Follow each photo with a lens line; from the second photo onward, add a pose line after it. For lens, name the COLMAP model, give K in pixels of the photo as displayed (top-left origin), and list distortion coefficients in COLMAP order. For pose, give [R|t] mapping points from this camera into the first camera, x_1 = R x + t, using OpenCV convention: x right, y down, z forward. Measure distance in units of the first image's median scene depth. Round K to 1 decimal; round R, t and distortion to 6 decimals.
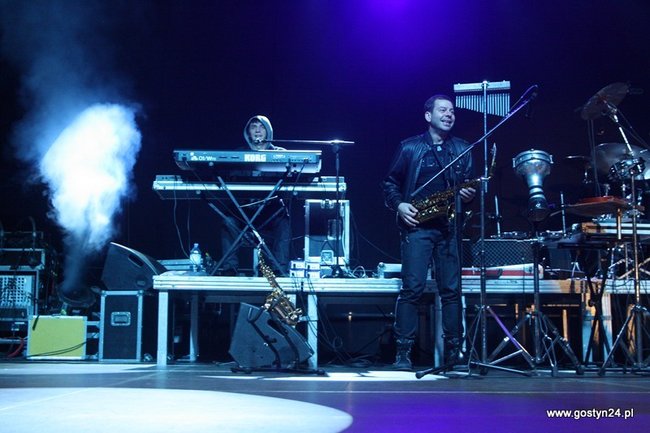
lens RADIAL K [[974.7, 0, 324.5], [0, 974.7, 217.0], [0, 0, 1]] dist [0.019889, 0.000000]
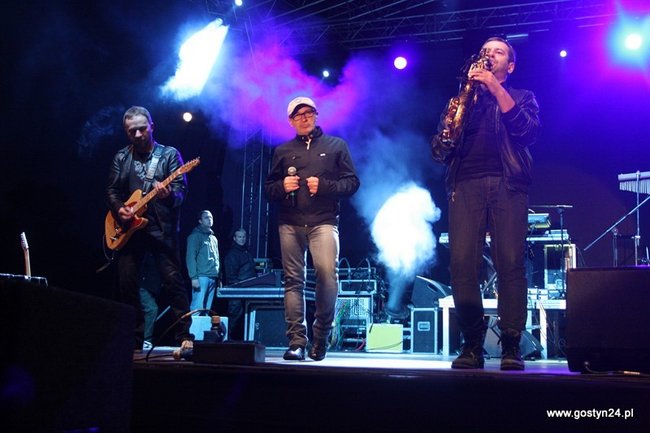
lens RADIAL K [[797.3, 0, 327.6], [0, 797.3, 217.0], [0, 0, 1]] dist [-0.052281, 0.000000]
pose [[0.937453, -0.041113, -0.345677, 0.087333], [0.029501, 0.998812, -0.038790, -0.022360], [0.346861, 0.026166, 0.937552, -0.222298]]
